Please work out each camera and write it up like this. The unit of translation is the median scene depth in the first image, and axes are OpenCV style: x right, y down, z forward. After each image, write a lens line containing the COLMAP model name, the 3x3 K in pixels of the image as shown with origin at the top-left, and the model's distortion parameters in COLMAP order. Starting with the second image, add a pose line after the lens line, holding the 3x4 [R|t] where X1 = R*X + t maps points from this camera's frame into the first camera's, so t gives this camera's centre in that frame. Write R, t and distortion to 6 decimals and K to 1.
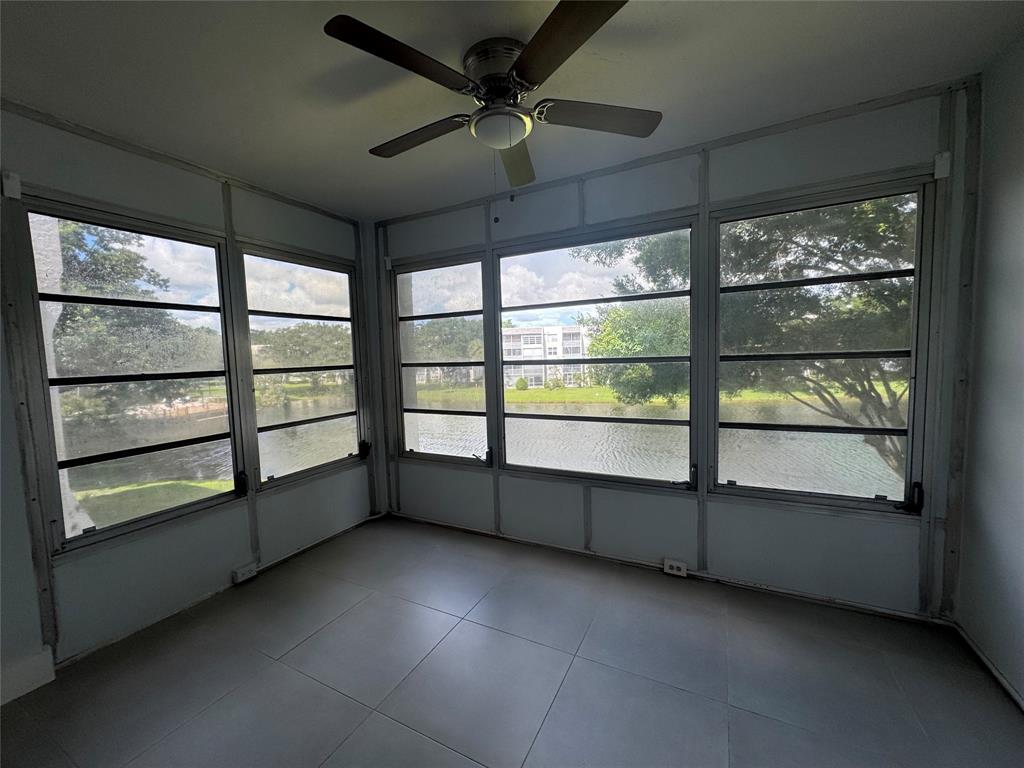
lens RADIAL K [[412.3, 0, 507.3], [0, 412.3, 385.1], [0, 0, 1]] dist [0.000760, -0.000195]
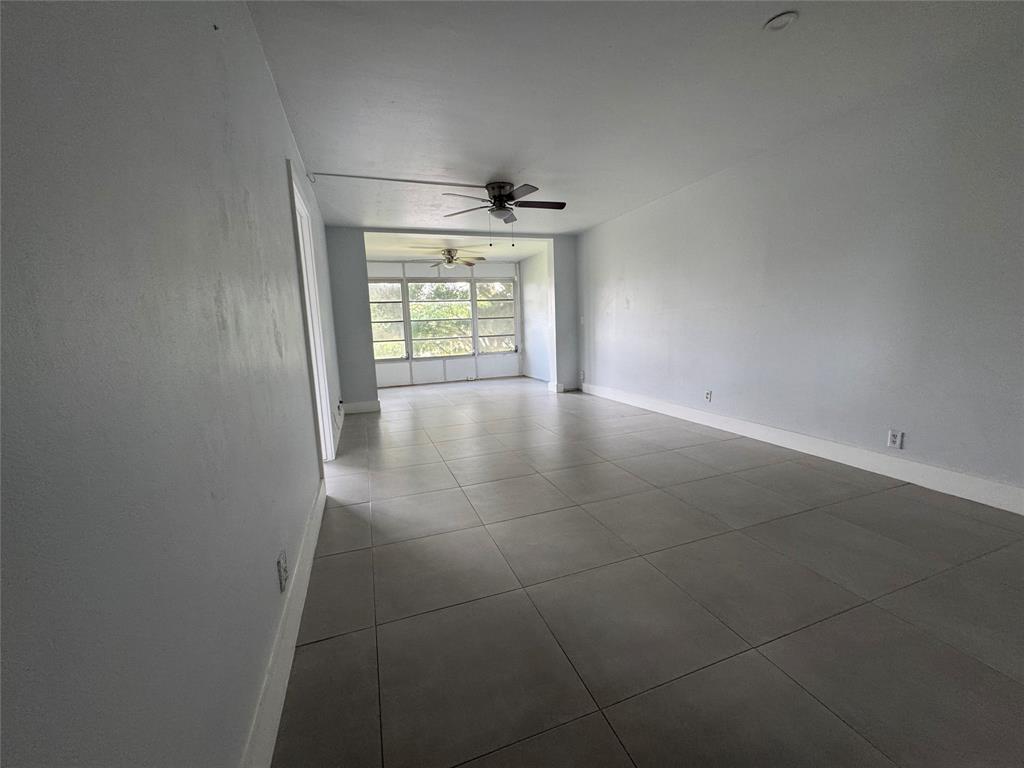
lens RADIAL K [[412.3, 0, 511.9], [0, 412.3, 380.7], [0, 0, 1]] dist [0.000760, -0.000195]
pose [[0.681247, -0.097011, 0.725597, -1.381412], [0.070419, 0.995268, 0.066951, 0.180787], [-0.728658, 0.005486, 0.684855, -1.206837]]
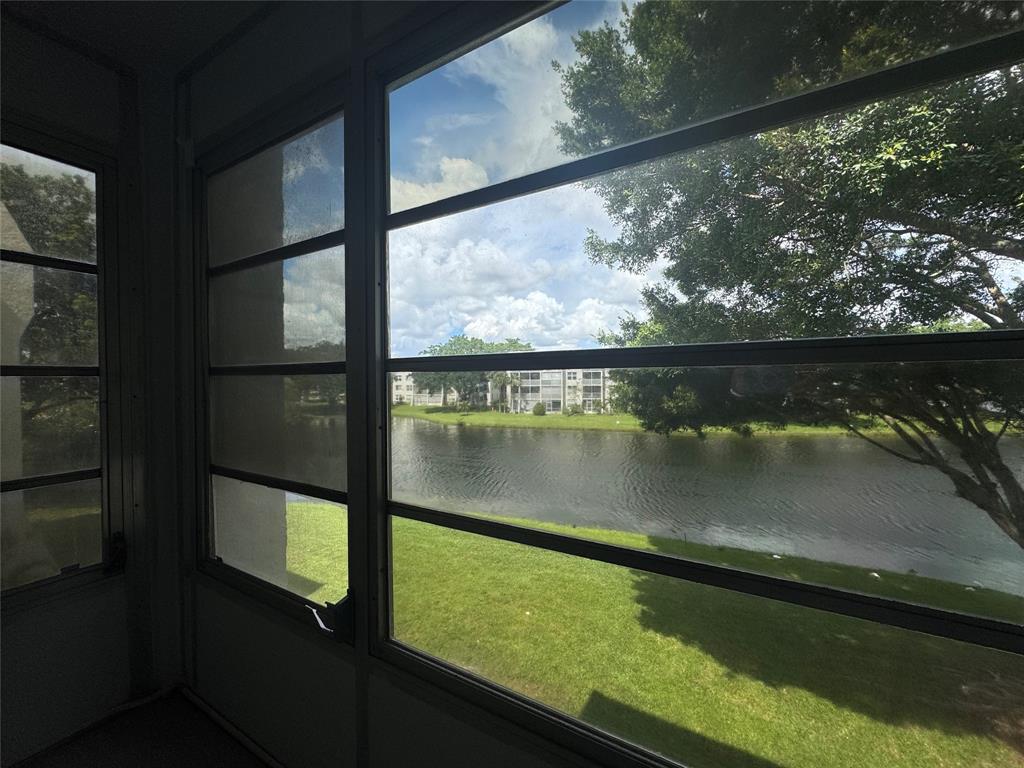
lens RADIAL K [[412.3, 0, 491.2], [0, 412.3, 369.9], [0, 0, 1]] dist [0.000760, -0.000195]
pose [[0.996263, 0.022876, -0.083292, 0.094230], [-0.030635, 0.995186, -0.093096, -0.015134], [0.080762, 0.095300, 0.992167, 0.542007]]
